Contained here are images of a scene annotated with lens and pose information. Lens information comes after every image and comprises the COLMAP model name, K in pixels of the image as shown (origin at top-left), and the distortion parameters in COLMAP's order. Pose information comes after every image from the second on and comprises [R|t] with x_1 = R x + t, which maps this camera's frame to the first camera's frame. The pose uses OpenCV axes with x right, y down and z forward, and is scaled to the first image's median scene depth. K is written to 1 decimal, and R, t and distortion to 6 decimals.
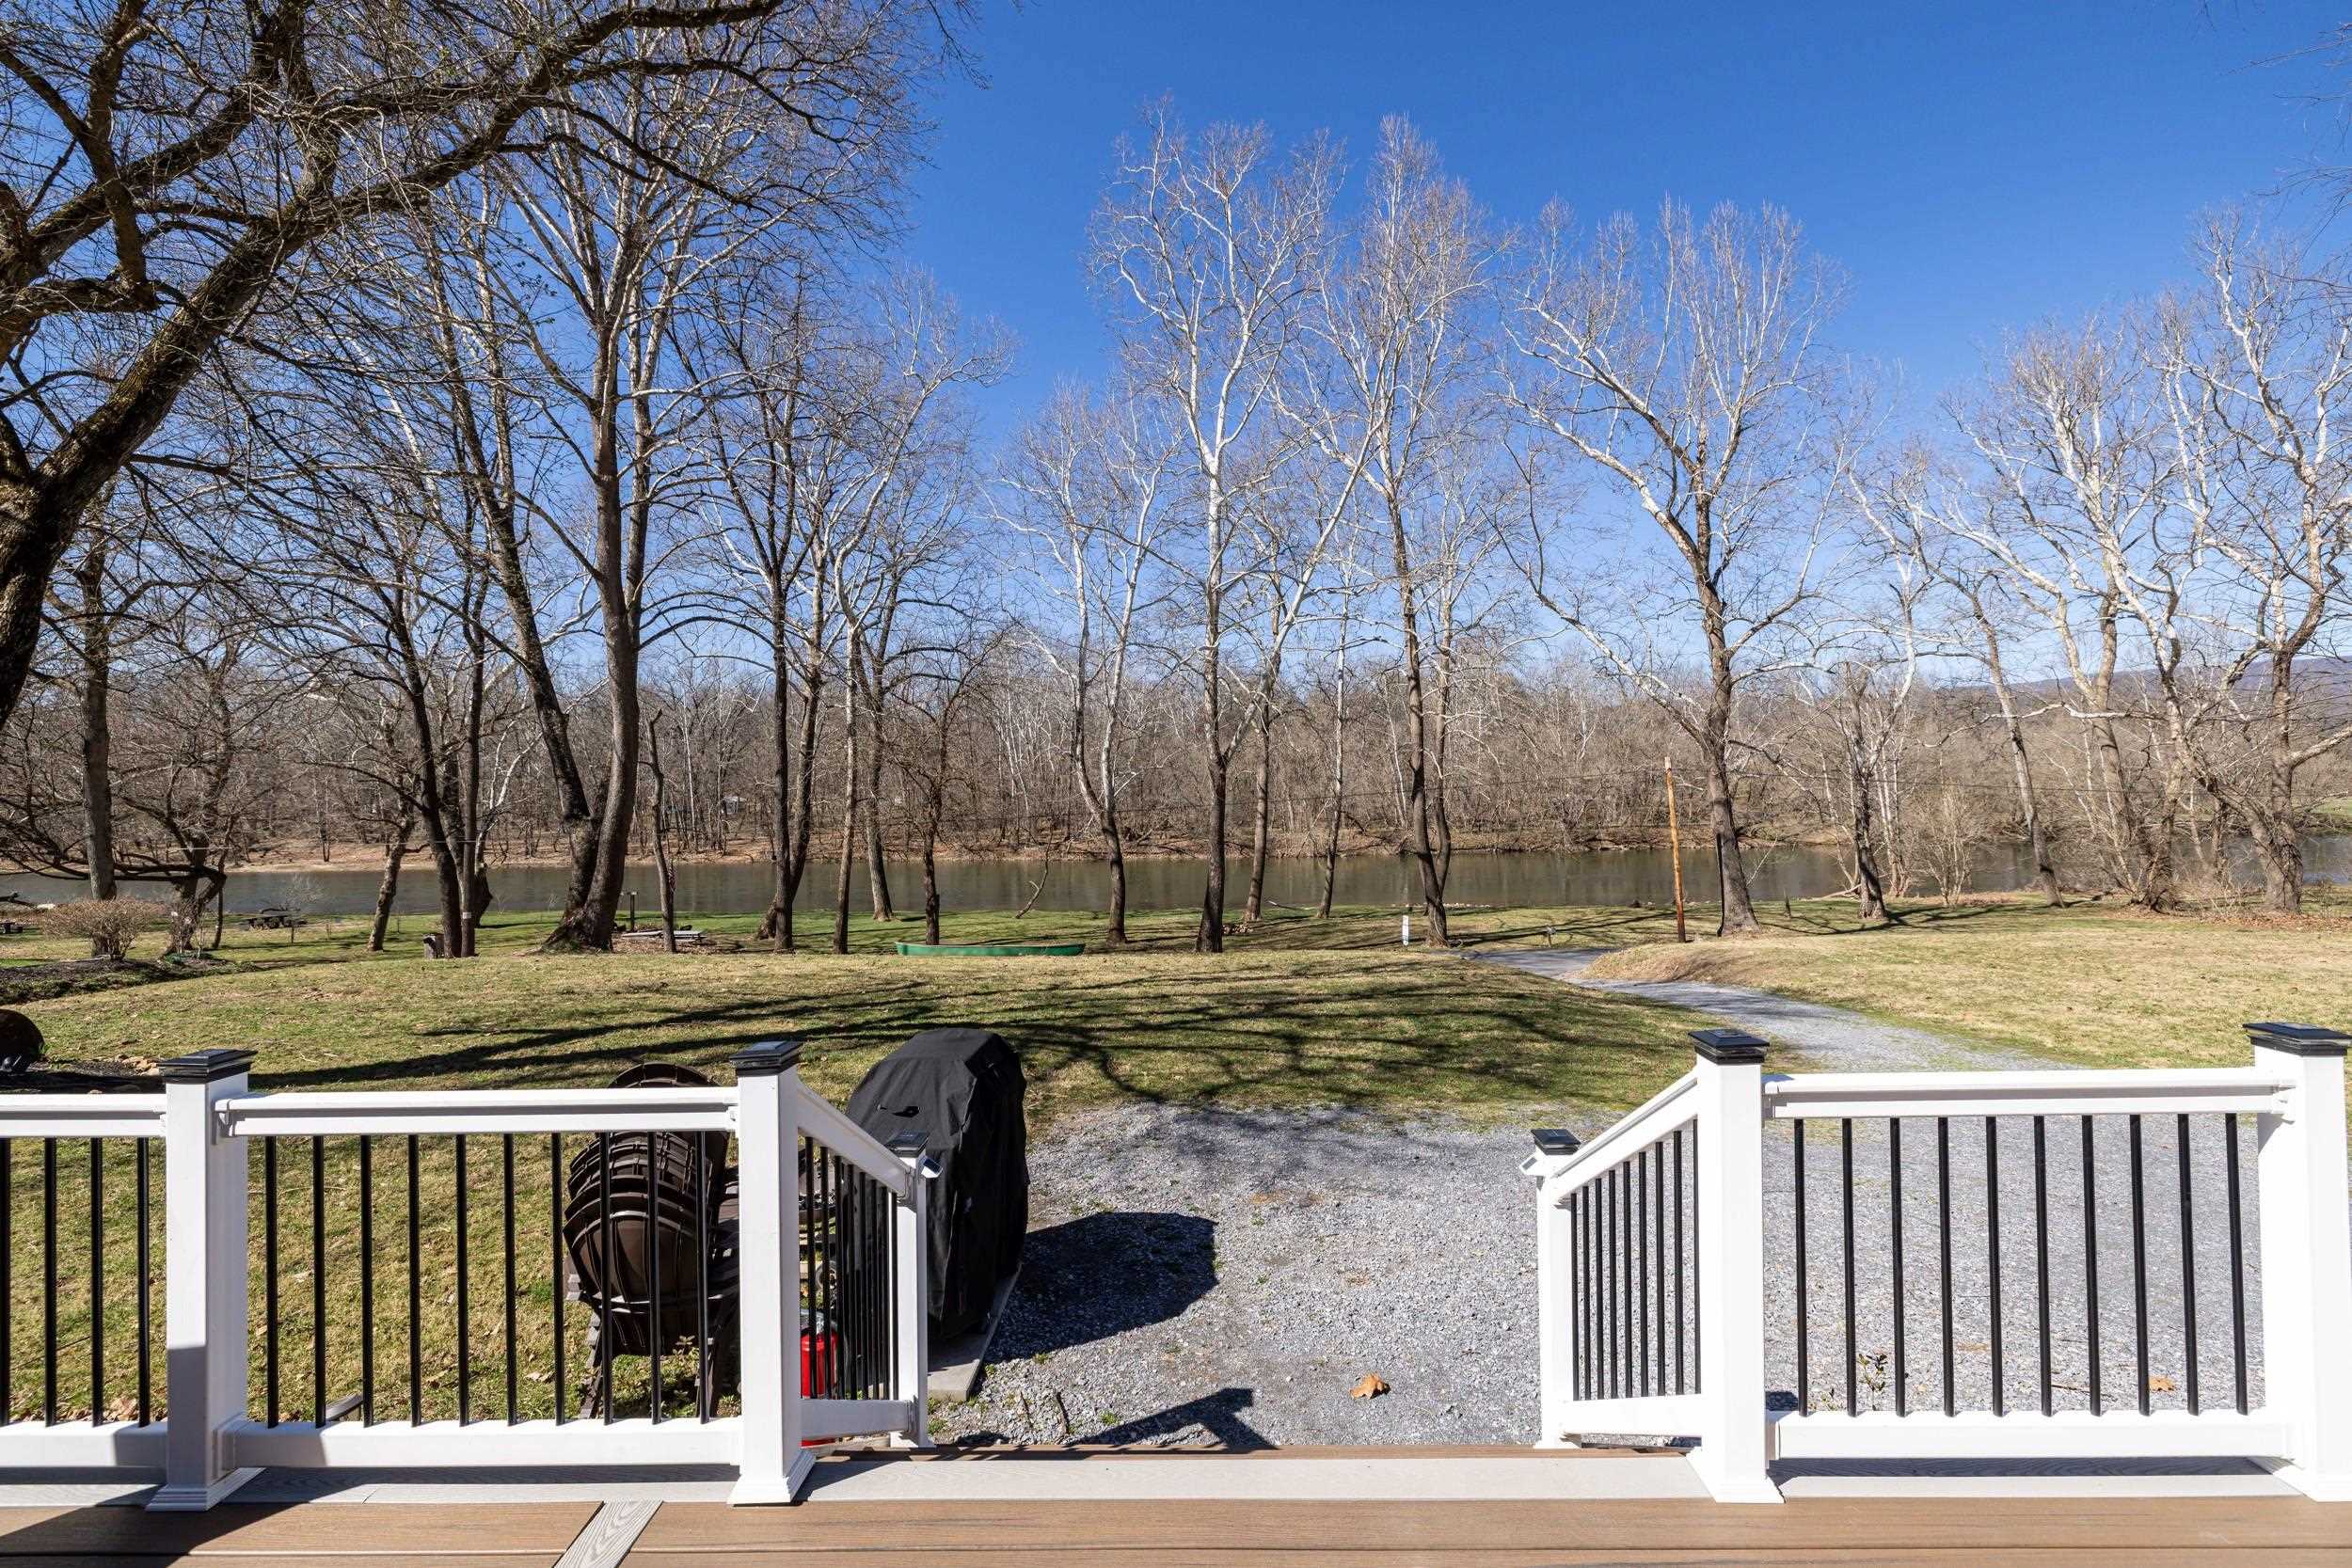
lens RADIAL K [[971.8, 0, 1176.0], [0, 971.8, 784.0], [0, 0, 1]] dist [-0.000593, -0.000397]
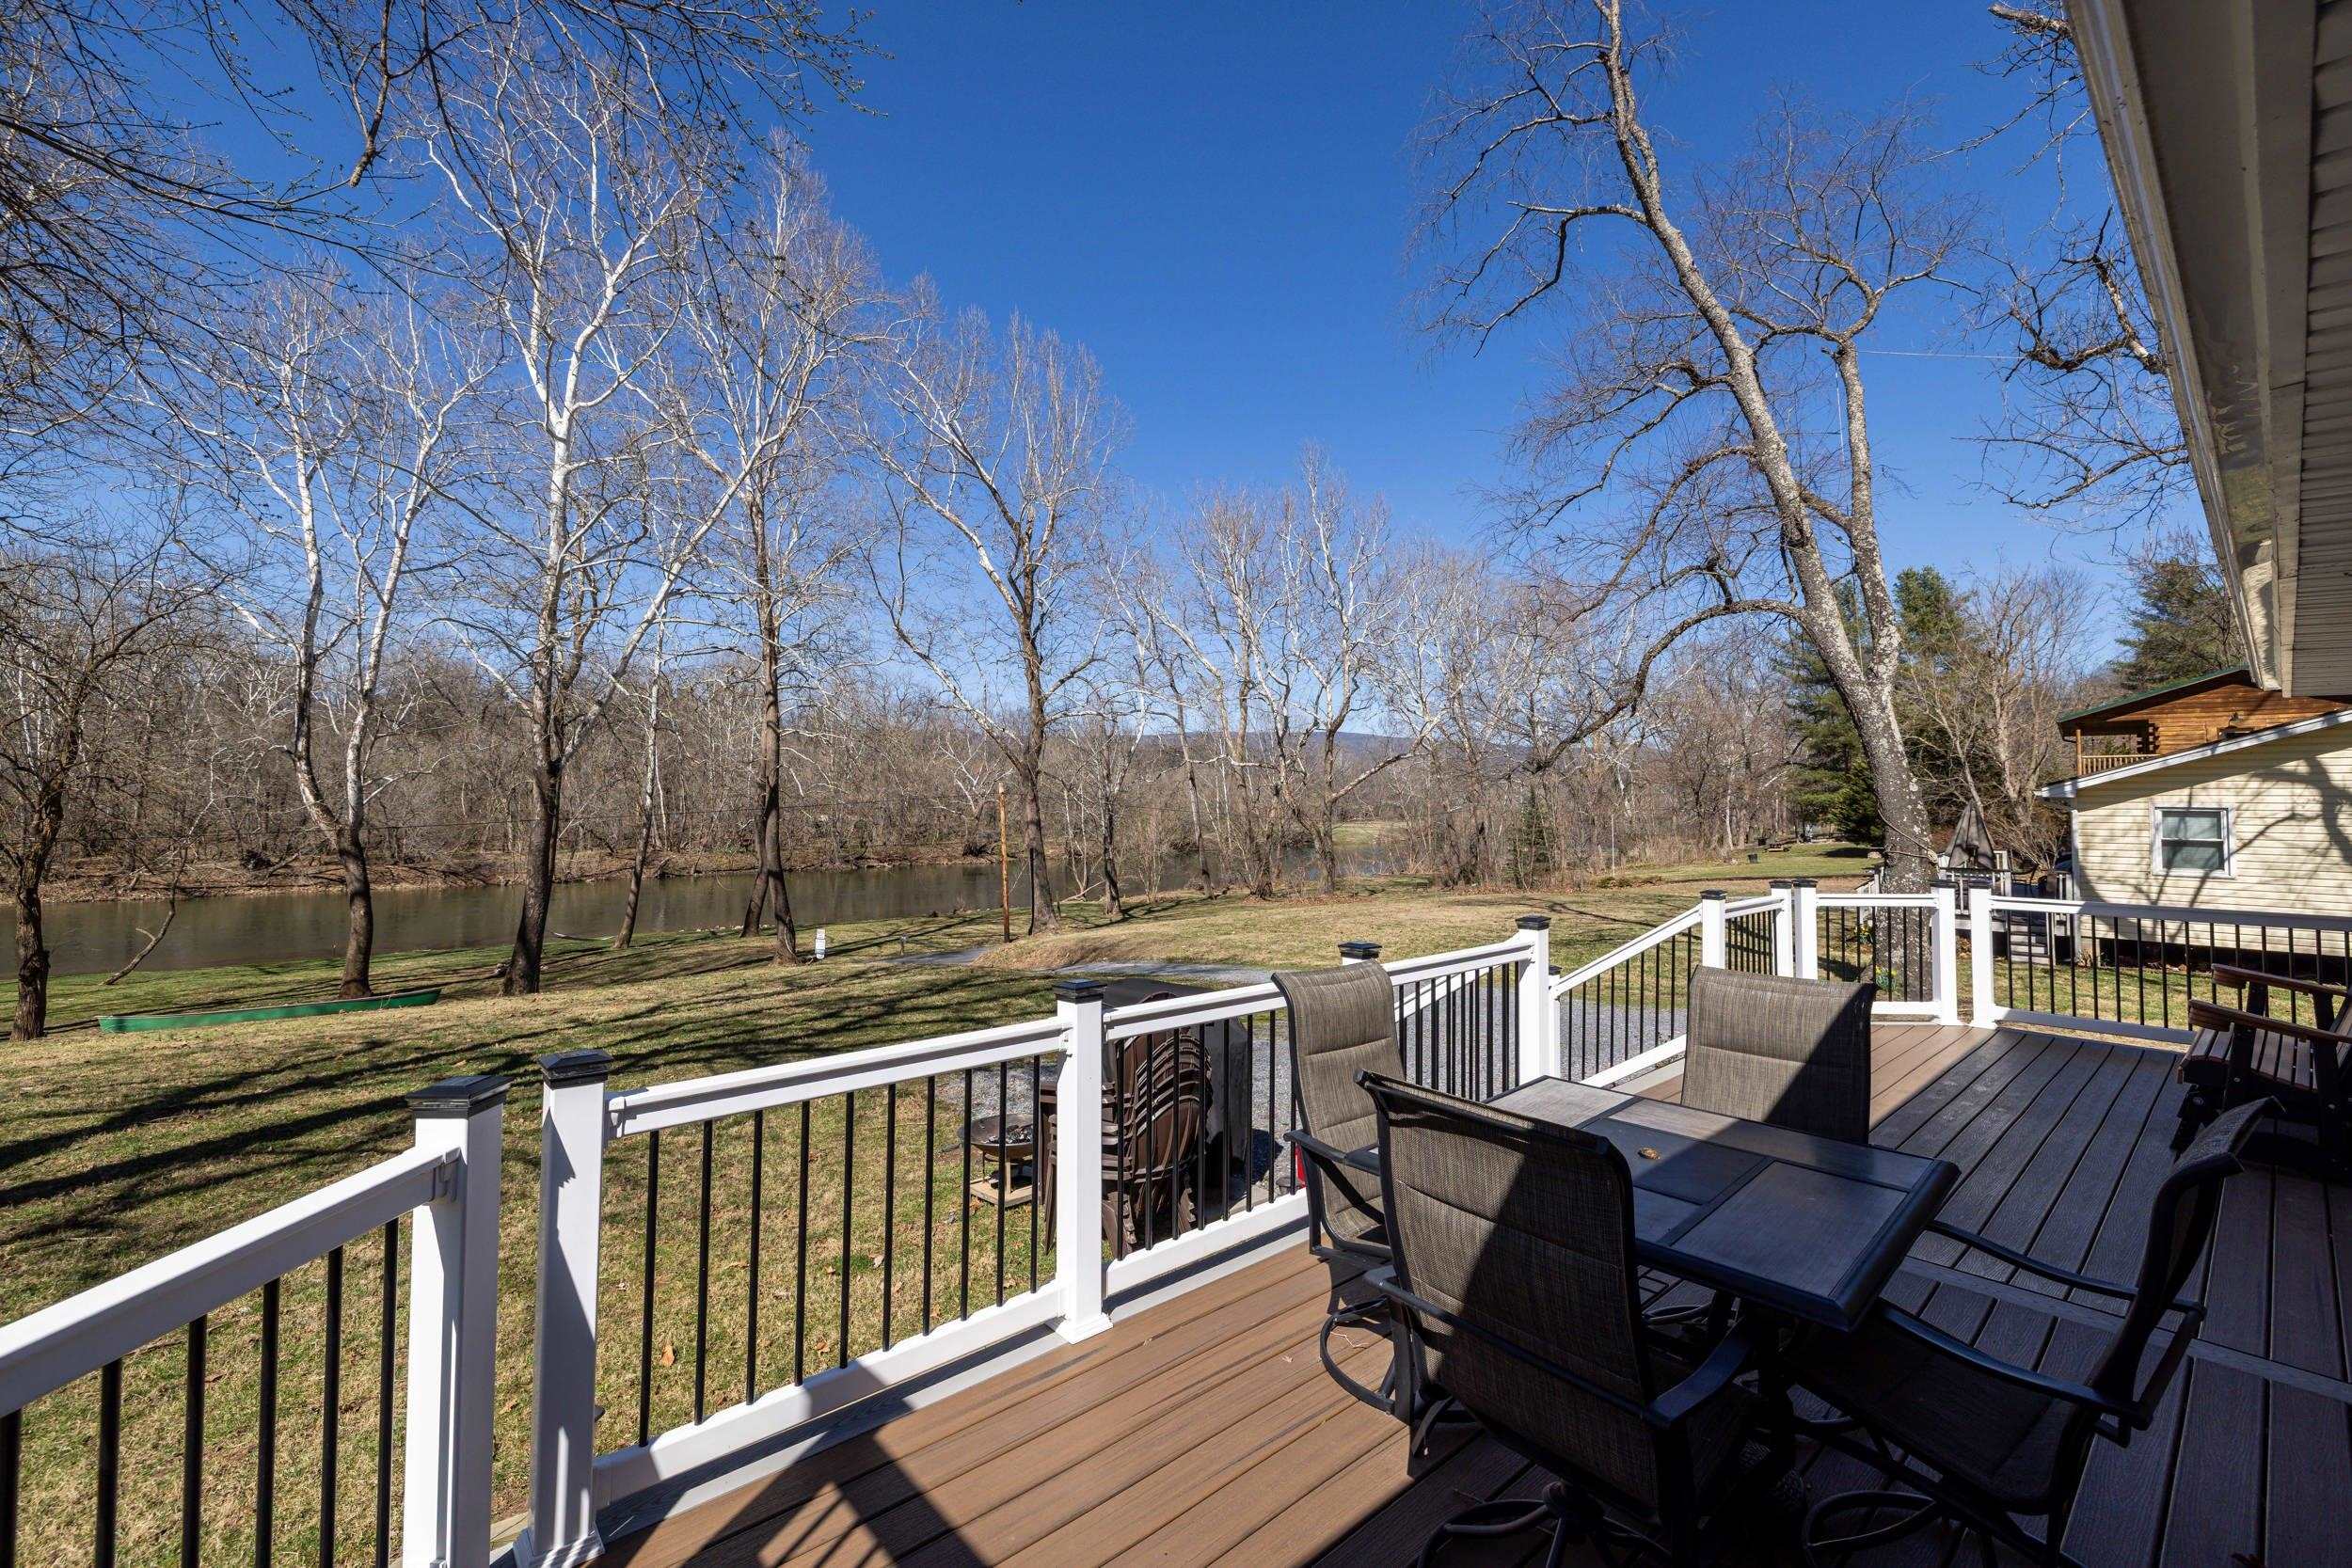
lens RADIAL K [[971.8, 0, 1176.0], [0, 971.8, 784.0], [0, 0, 1]] dist [-0.000593, -0.000397]
pose [[0.743242, 0.034508, 0.668132, -0.098550], [-0.021146, 0.999382, -0.028093, 0.001701], [-0.668688, 0.006752, 0.743513, -0.006620]]
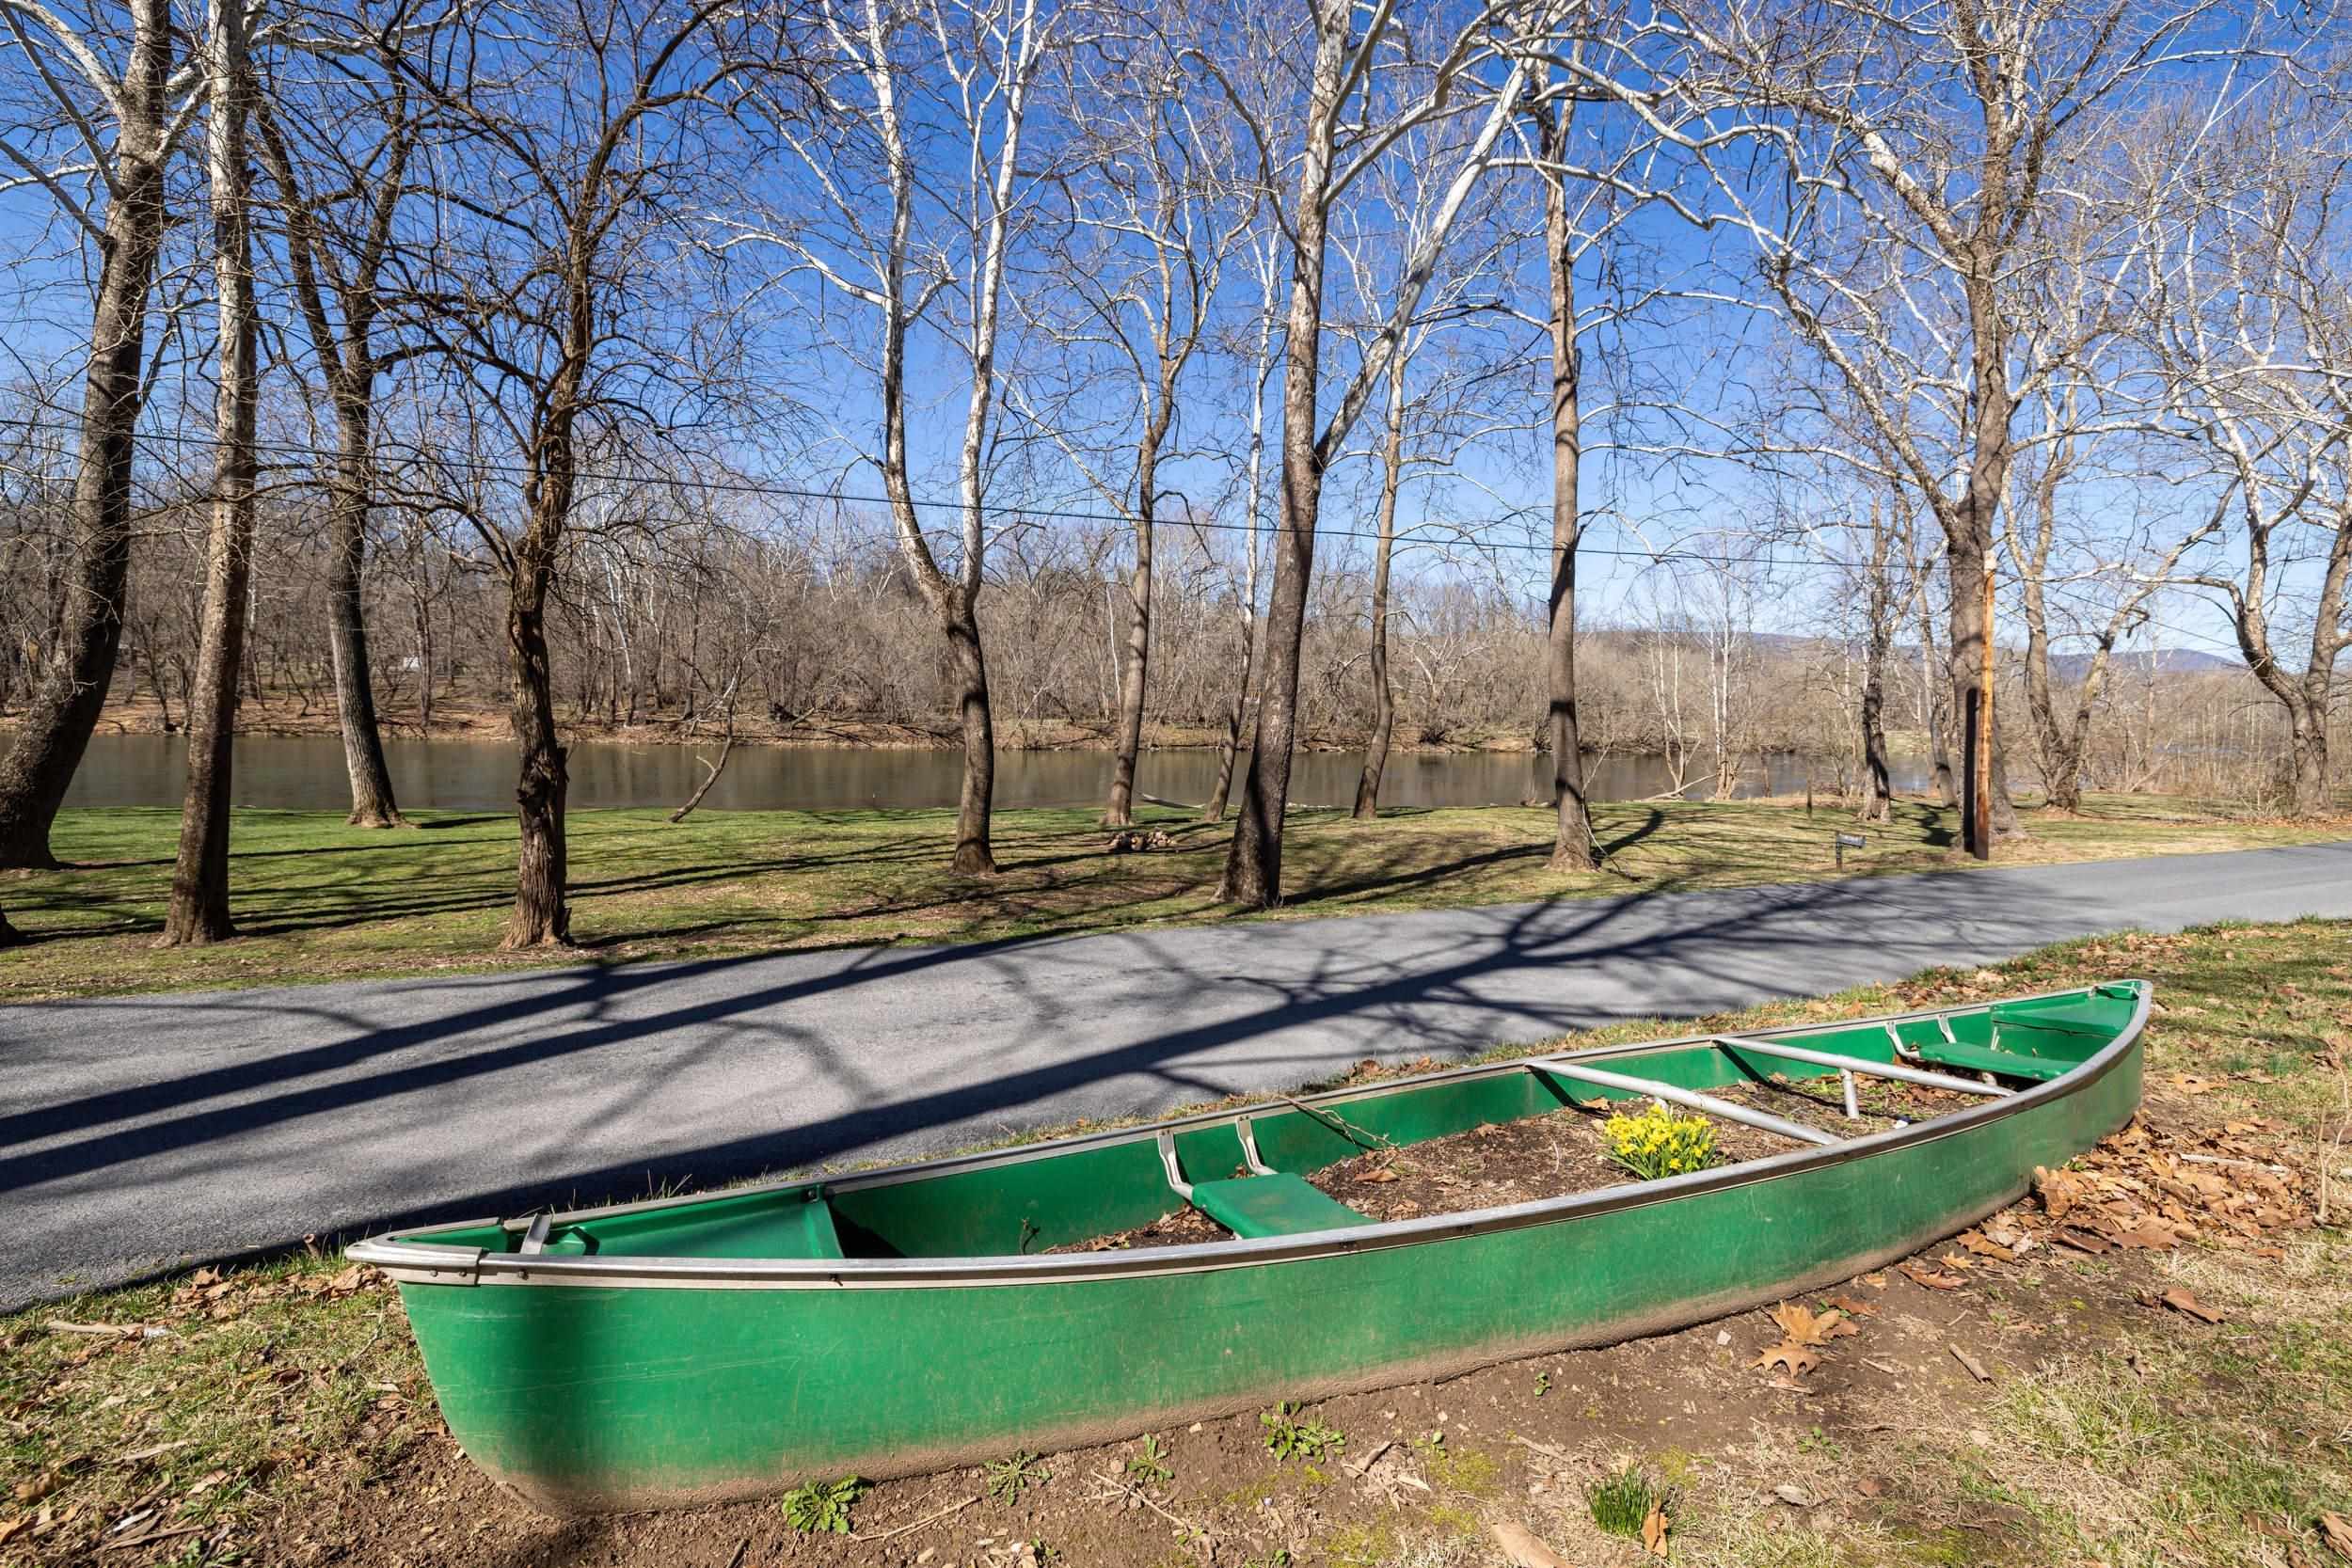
lens RADIAL K [[1054.0, 0, 1217.2], [0, 1054.0, 780.9], [0, 0, 1]] dist [0.001197, -0.000342]
pose [[0.929944, 0.013468, 0.367456, -0.141009], [-0.048760, 0.995020, 0.086931, 0.069822], [-0.364455, -0.098758, 0.925969, 0.487650]]
